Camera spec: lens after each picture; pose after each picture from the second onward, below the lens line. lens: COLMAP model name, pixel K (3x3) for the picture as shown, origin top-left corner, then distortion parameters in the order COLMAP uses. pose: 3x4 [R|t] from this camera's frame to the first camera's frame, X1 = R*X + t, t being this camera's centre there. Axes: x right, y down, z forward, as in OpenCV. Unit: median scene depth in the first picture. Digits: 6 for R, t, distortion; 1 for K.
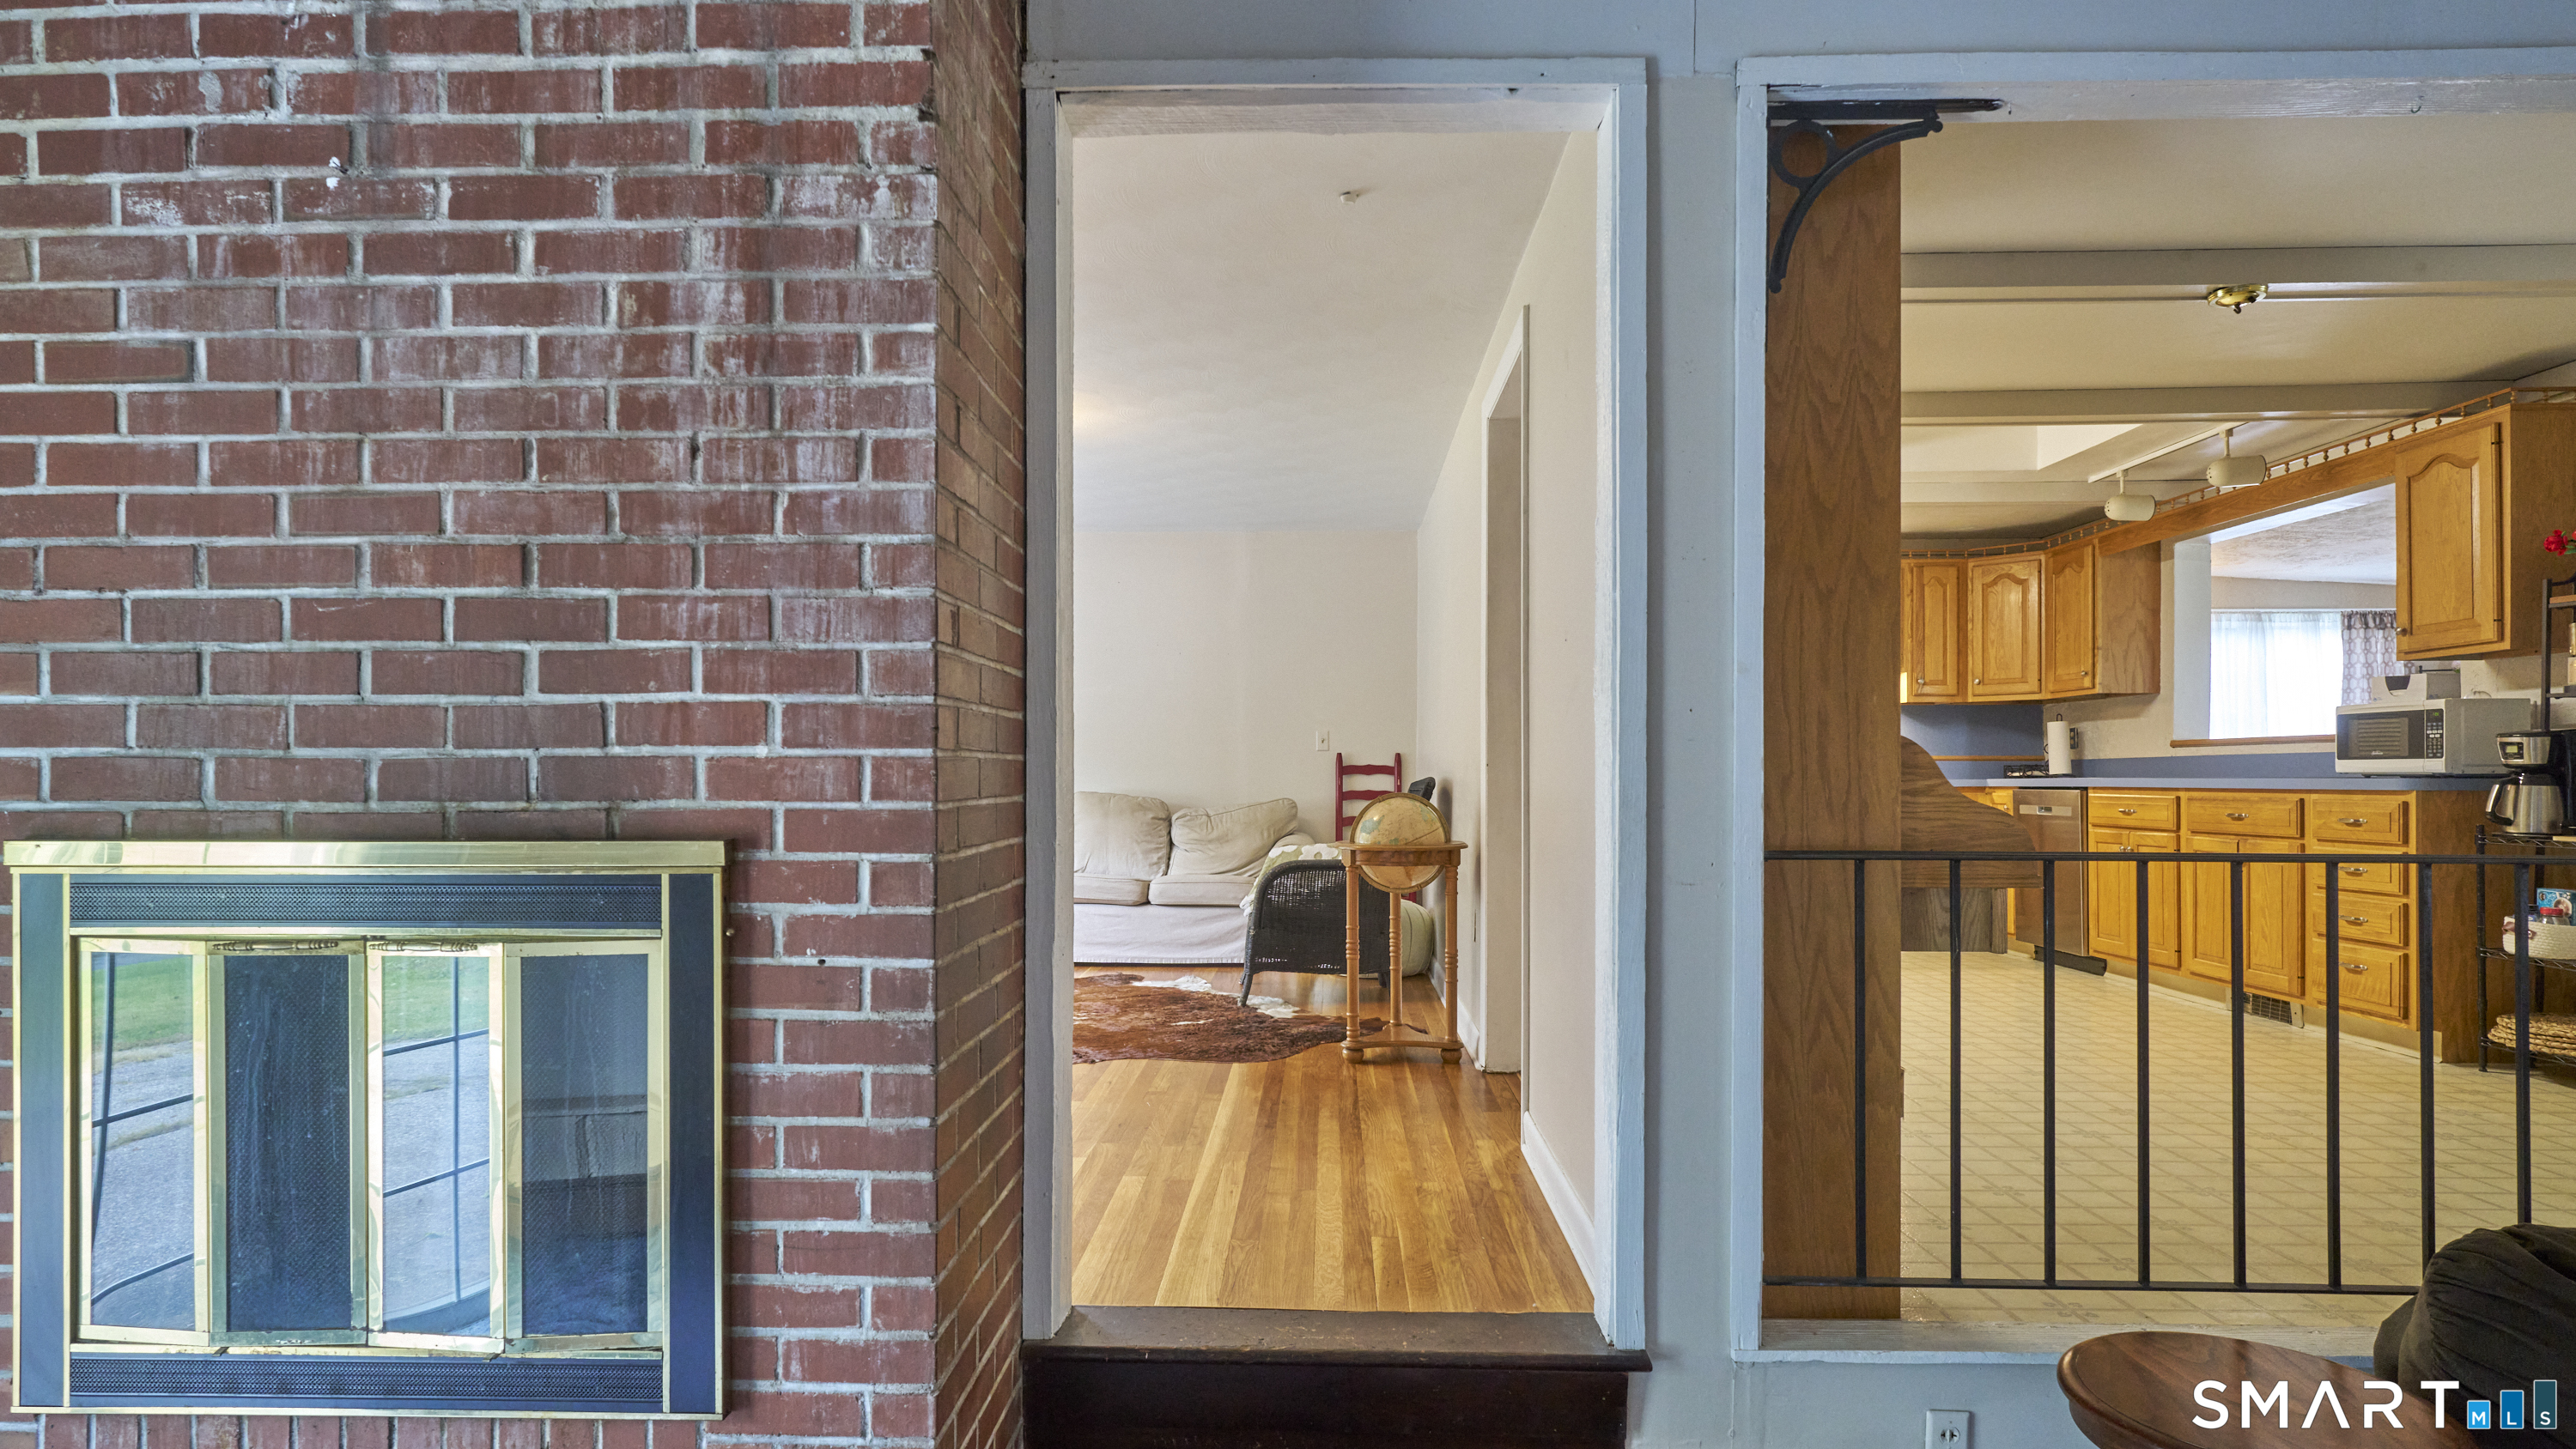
lens RADIAL K [[1334.4, 0, 1288.9], [0, 1334.4, 771.5], [0, 0, 1]] dist [0.000155, 0.000587]
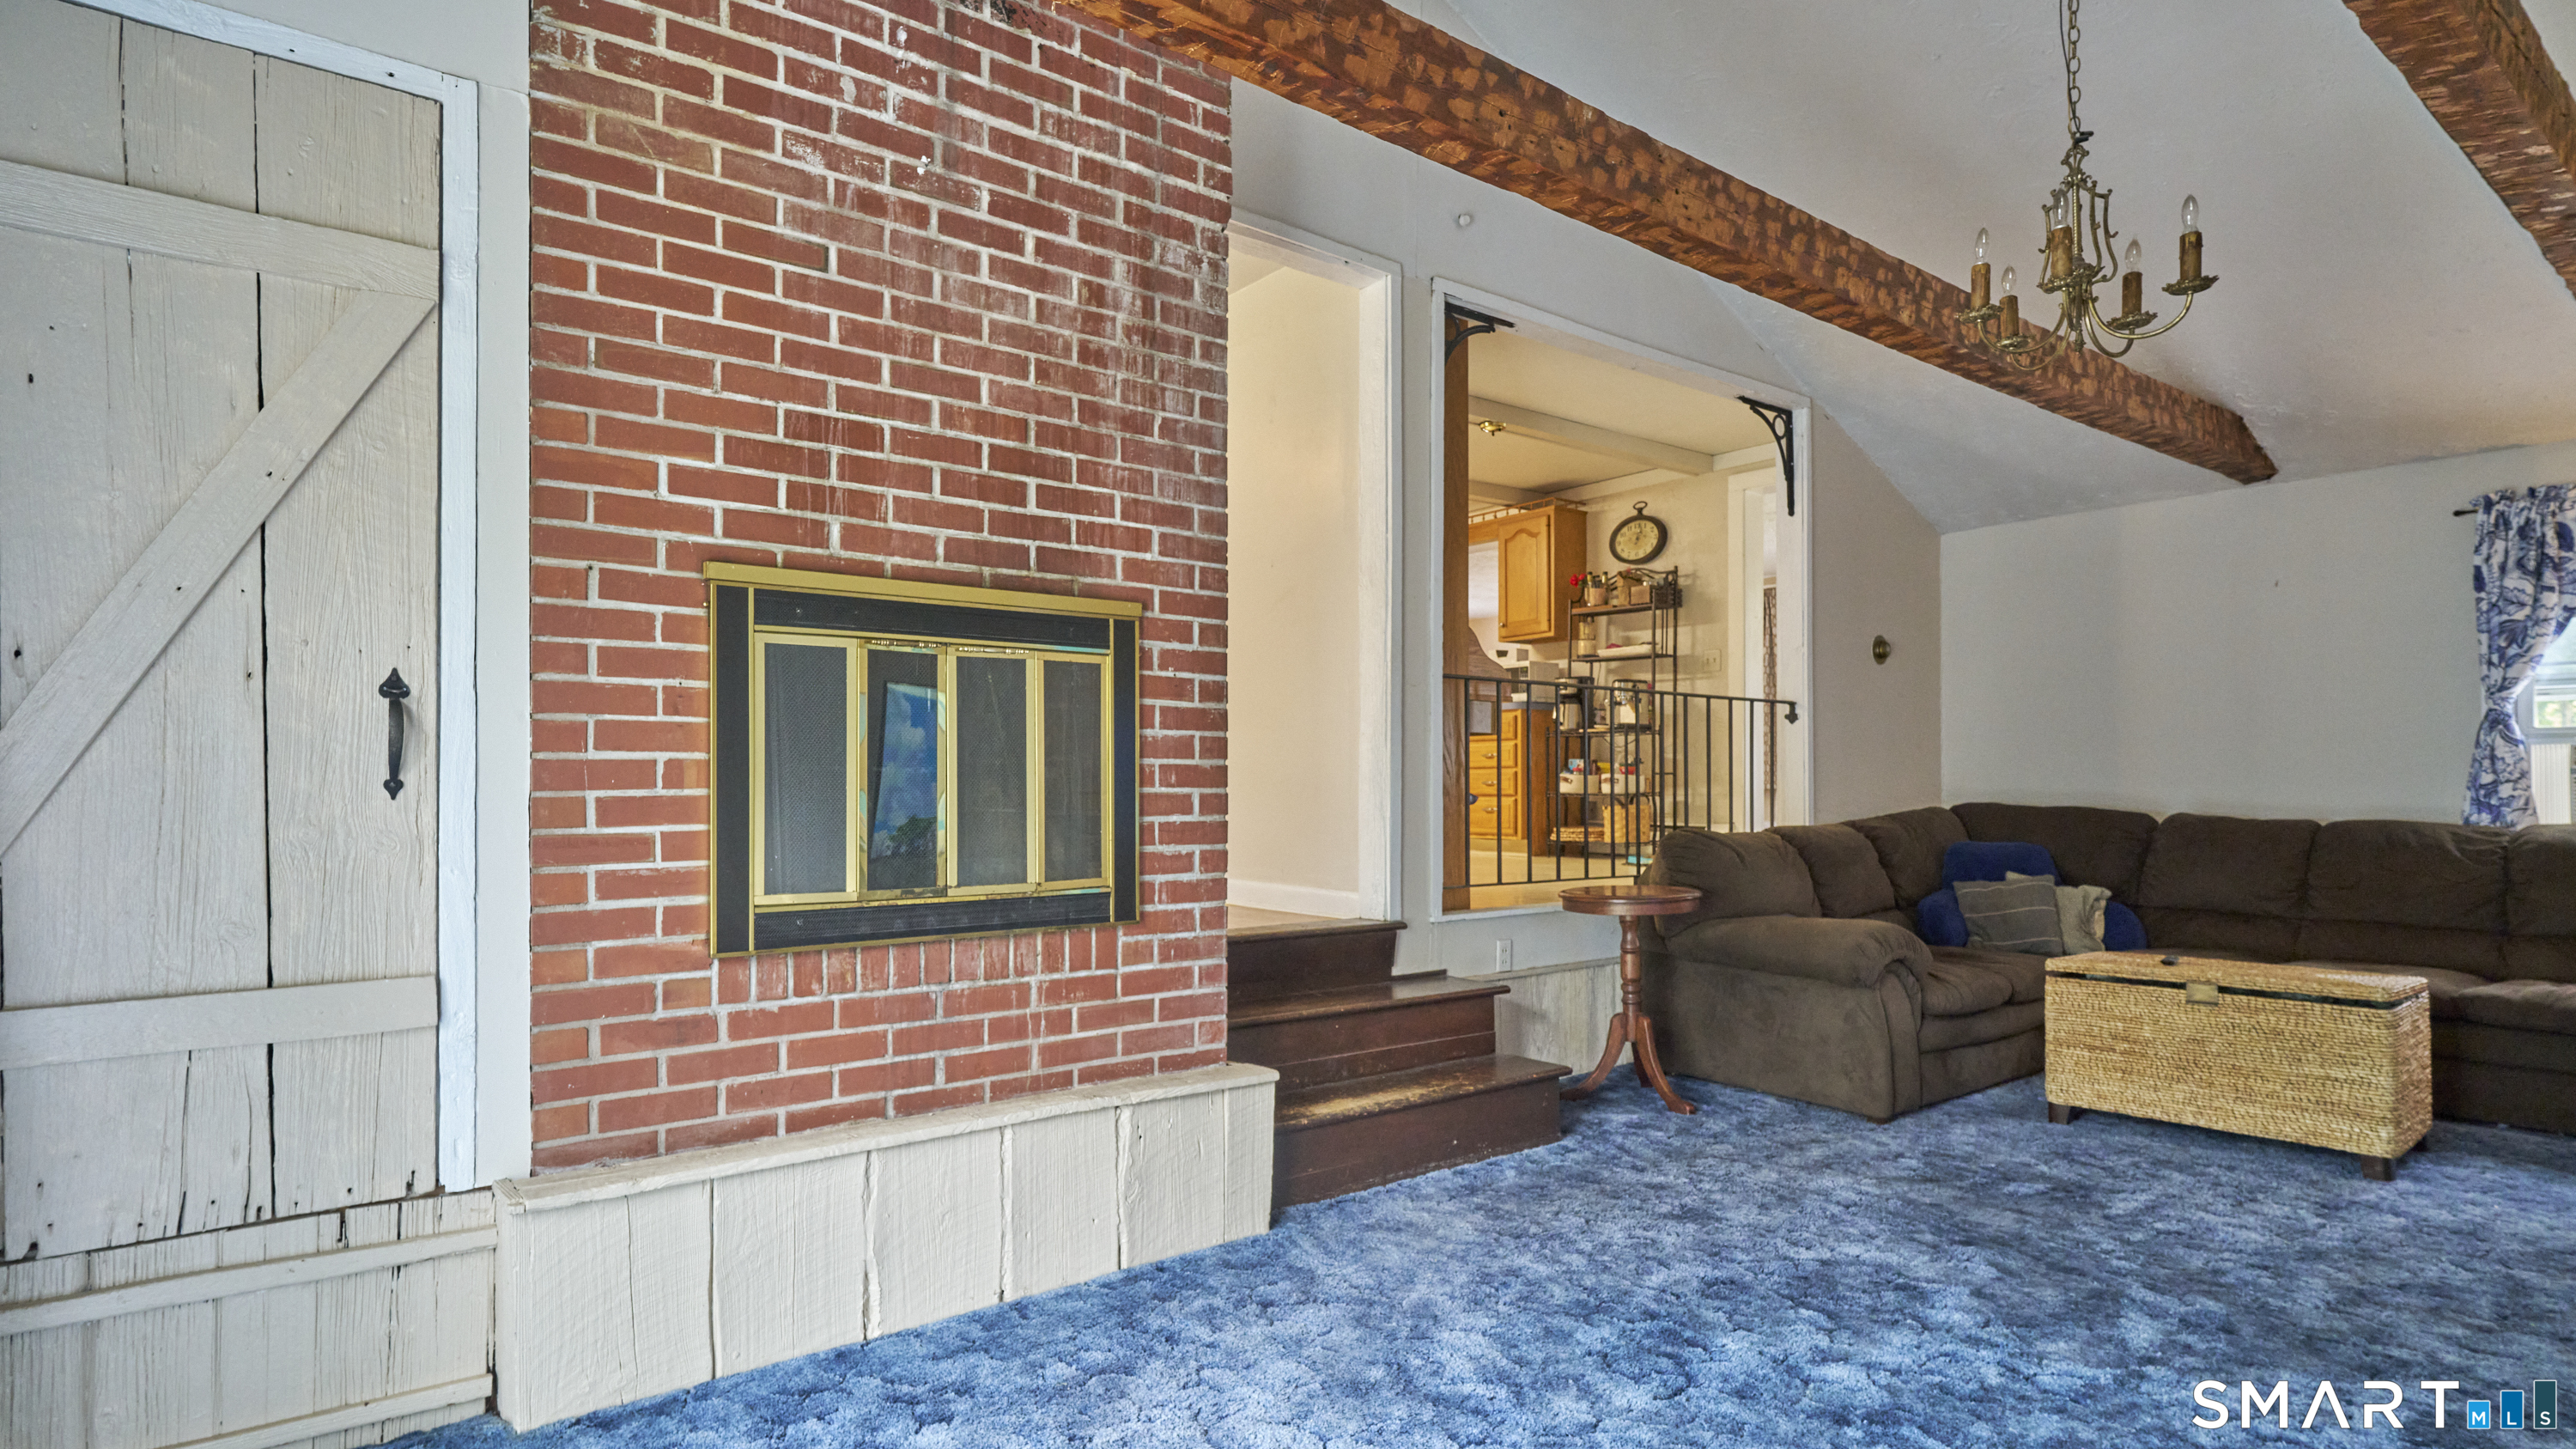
lens RADIAL K [[1353.3, 0, 1280.9], [0, 1353.3, 792.5], [0, 0, 1]] dist [0.000553, 0.000205]
pose [[0.767403, -0.000203, 0.641165, -1.400153], [-0.000467, 1.000000, 0.000875, 0.295754], [-0.641164, -0.000971, 0.767403, -0.511440]]
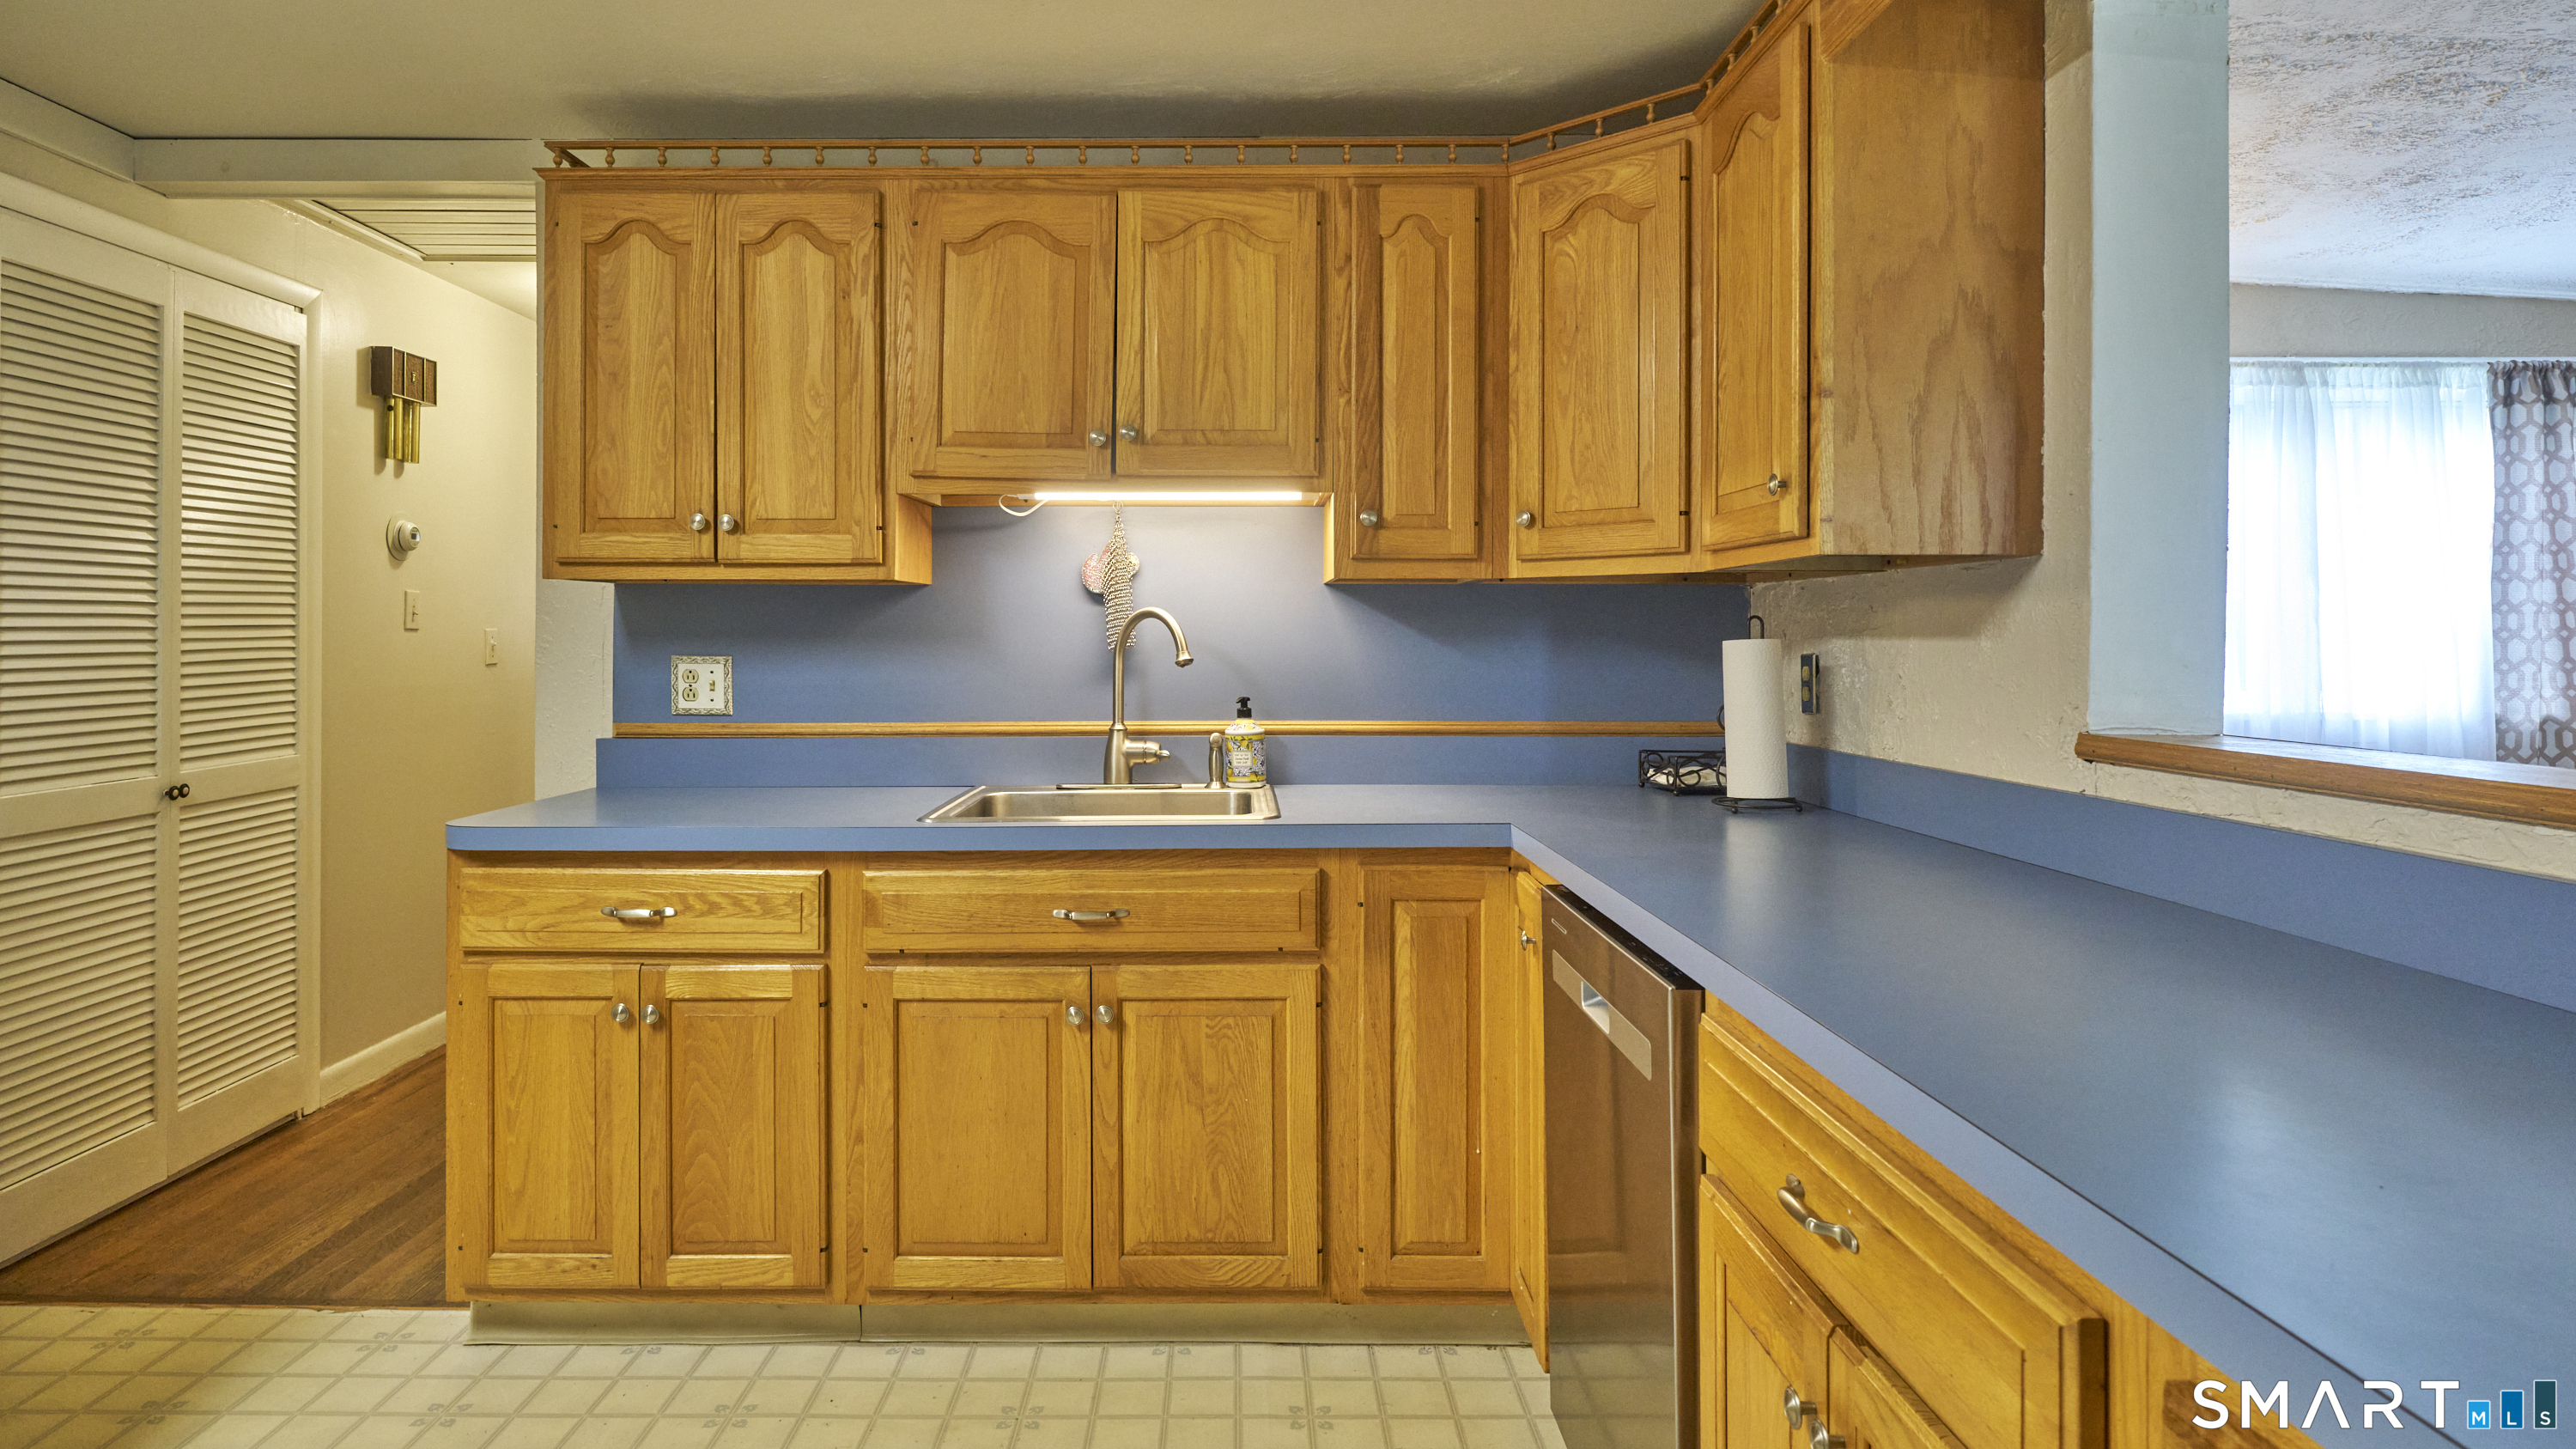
lens RADIAL K [[1384.8, 0, 1226.0], [0, 1384.8, 630.4], [0, 0, 1]] dist [-0.001710, 0.000151]
pose [[0.999843, 0.001661, 0.017636, 1.676850], [-0.001650, 0.999998, -0.000653, -0.150060], [-0.017637, 0.000624, 0.999844, 2.510824]]
